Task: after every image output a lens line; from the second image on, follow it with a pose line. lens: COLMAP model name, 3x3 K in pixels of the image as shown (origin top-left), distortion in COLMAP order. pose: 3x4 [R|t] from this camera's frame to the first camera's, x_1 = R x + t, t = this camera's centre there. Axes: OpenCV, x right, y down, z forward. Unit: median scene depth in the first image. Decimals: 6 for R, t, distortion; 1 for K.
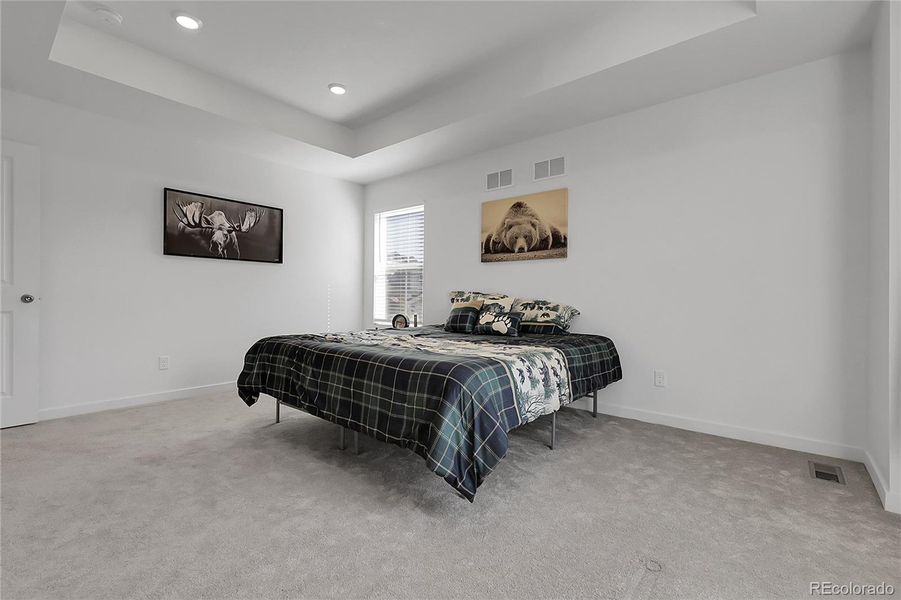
lens RADIAL K [[403.7, 0, 449.0], [0, 403.7, 301.6], [0, 0, 1]] dist [-0.000306, -0.000271]
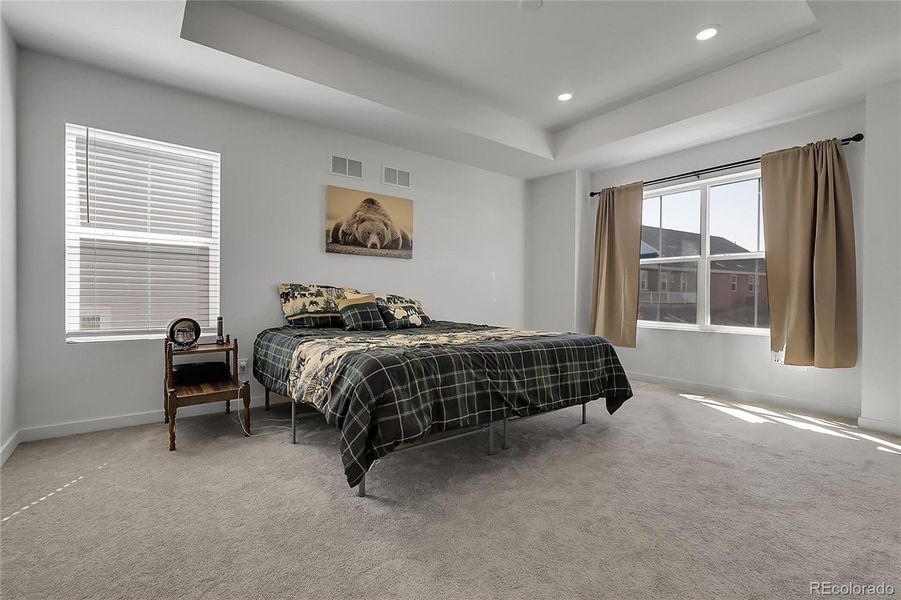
lens RADIAL K [[403.7, 0, 449.0], [0, 403.7, 301.6], [0, 0, 1]] dist [-0.000306, -0.000271]
pose [[0.231631, -0.016567, 0.972663, -0.778223], [0.005080, 0.999862, 0.015820, -0.001956], [-0.972791, 0.001277, 0.231683, 0.576923]]
